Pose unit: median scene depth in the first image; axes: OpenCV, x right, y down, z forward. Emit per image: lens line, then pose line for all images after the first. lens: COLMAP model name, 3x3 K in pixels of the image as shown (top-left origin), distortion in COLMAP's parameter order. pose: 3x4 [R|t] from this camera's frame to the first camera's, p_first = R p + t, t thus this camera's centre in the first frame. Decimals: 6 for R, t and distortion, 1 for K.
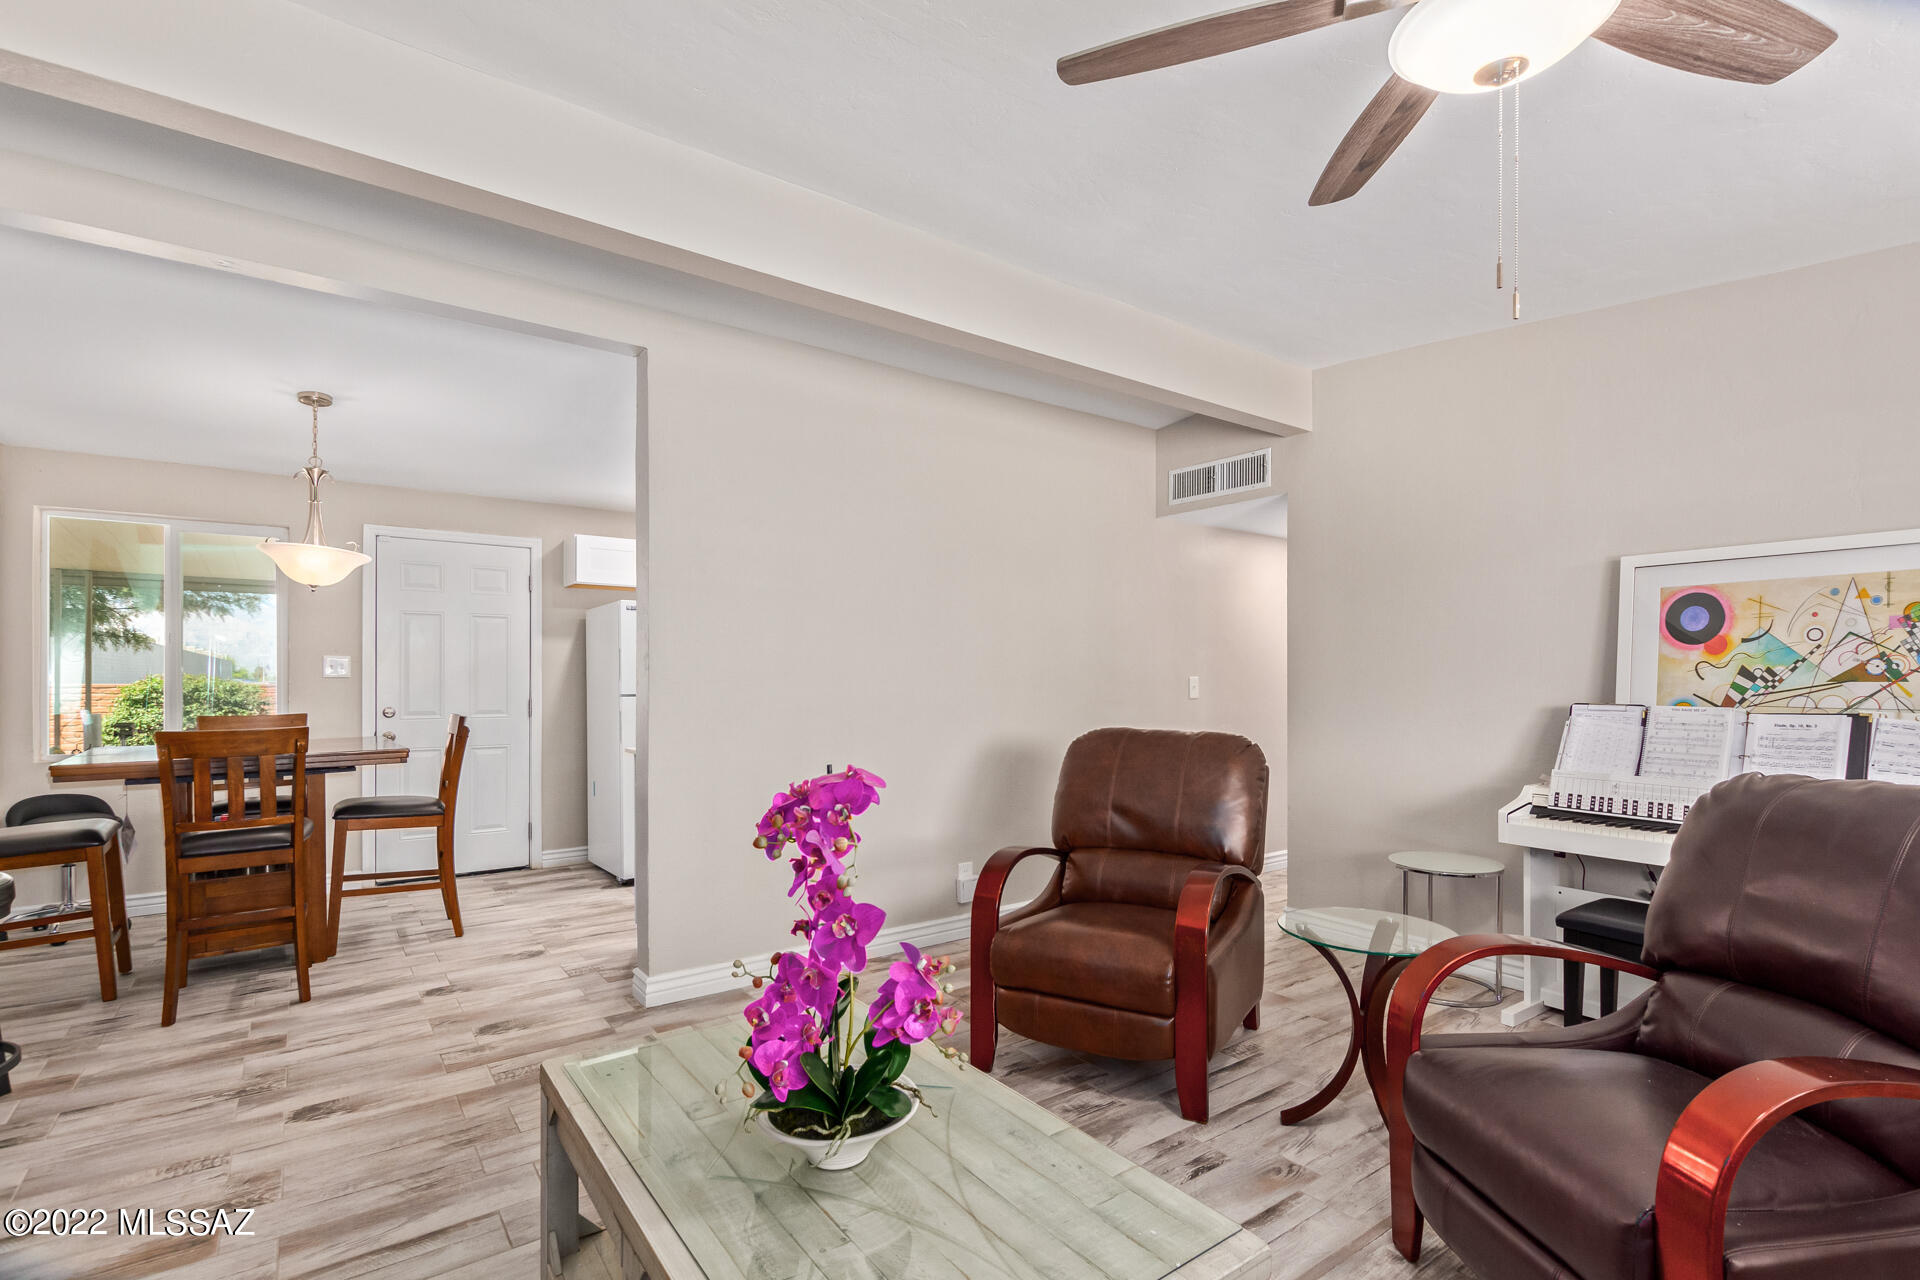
lens RADIAL K [[896.3, 0, 985.8], [0, 896.3, 675.9], [0, 0, 1]] dist [-0.000043, -0.000263]
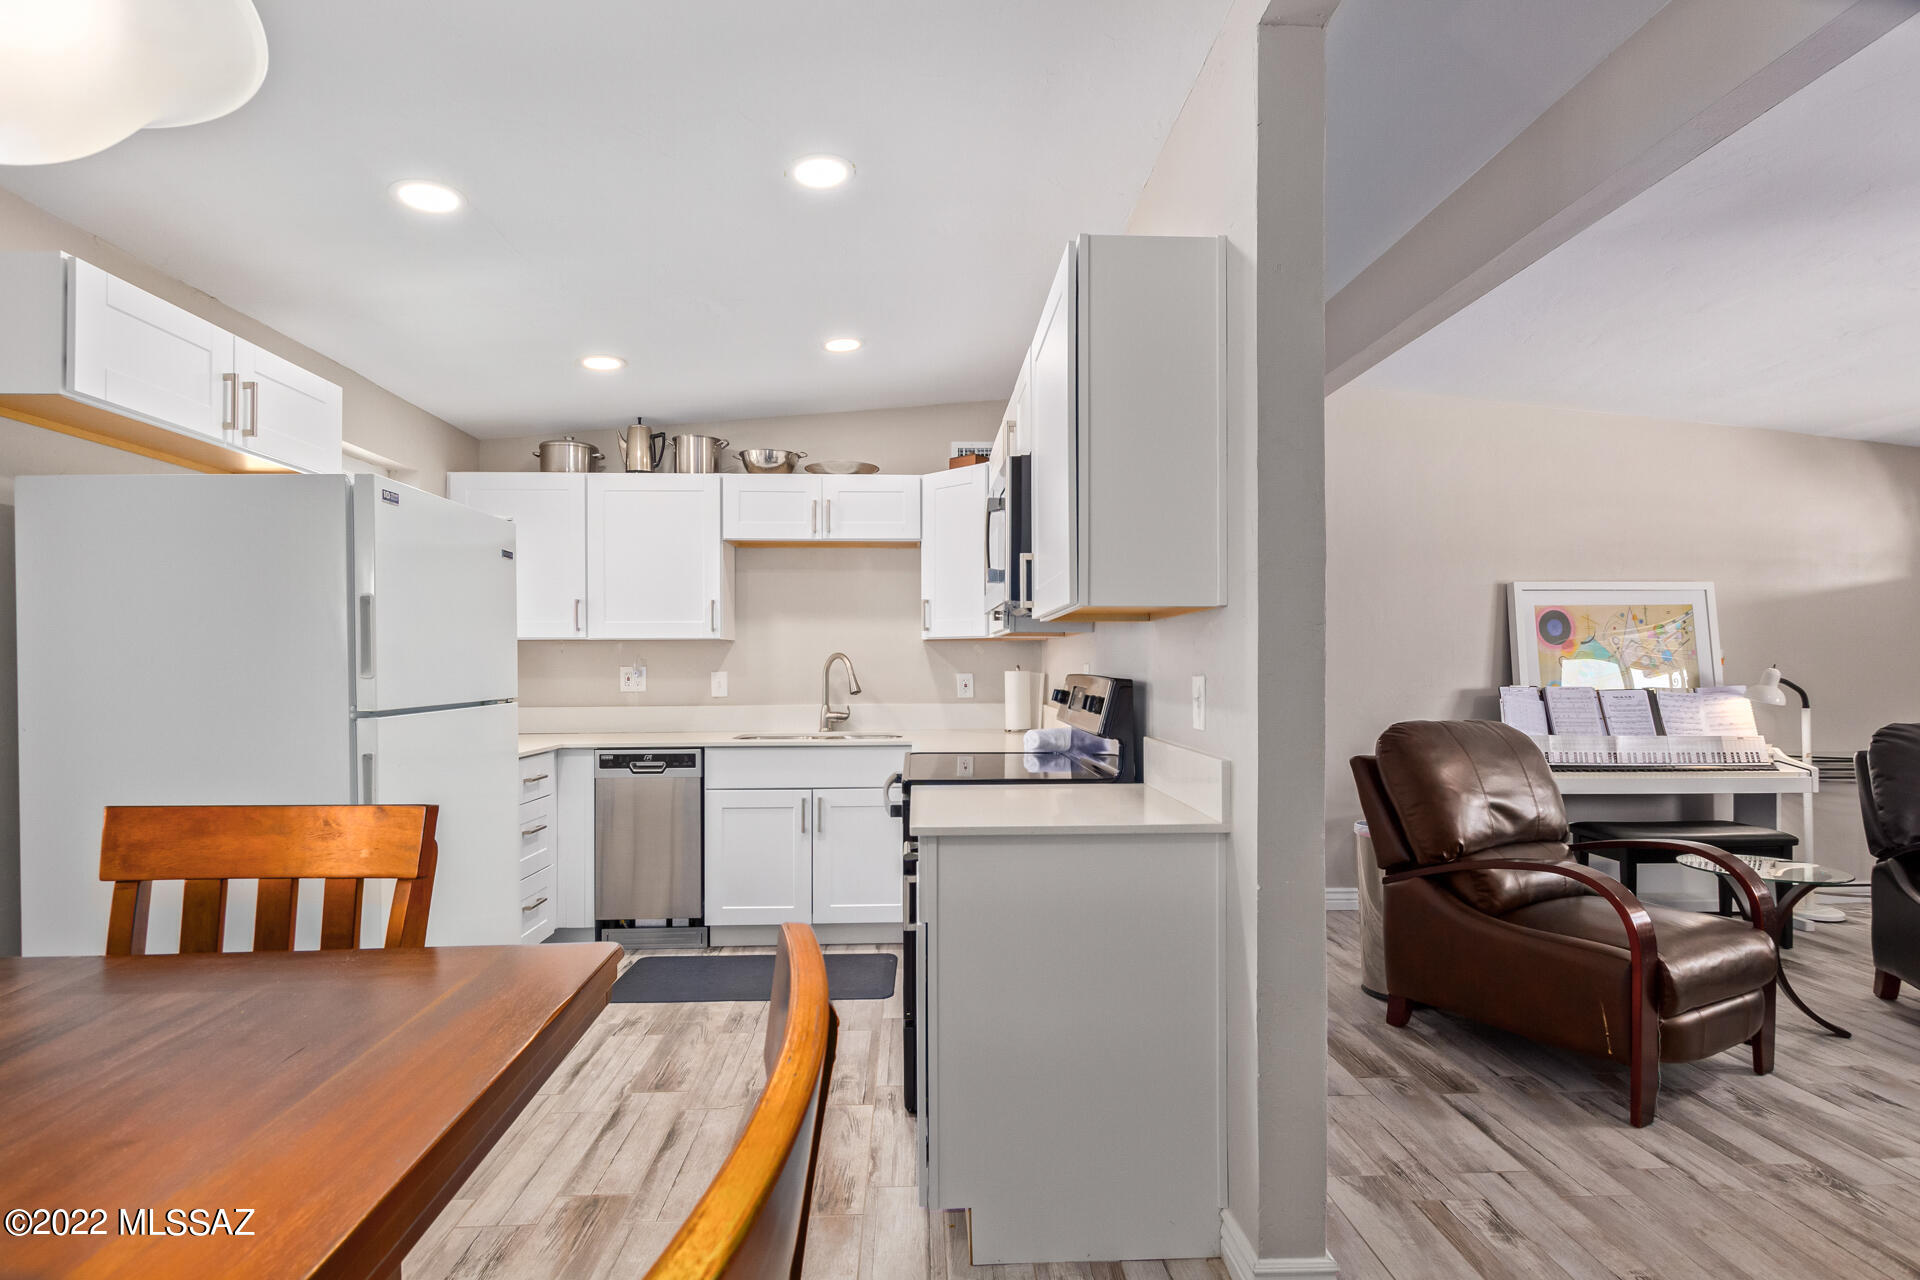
lens RADIAL K [[909.9, 0, 961.7], [0, 909.9, 645.2], [0, 0, 1]] dist [0.000322, 0.000295]
pose [[0.555247, 0.011857, 0.831601, -1.092512], [-0.000071, 0.999899, -0.014210, -0.013054], [-0.831685, 0.007831, 0.555192, 1.038663]]
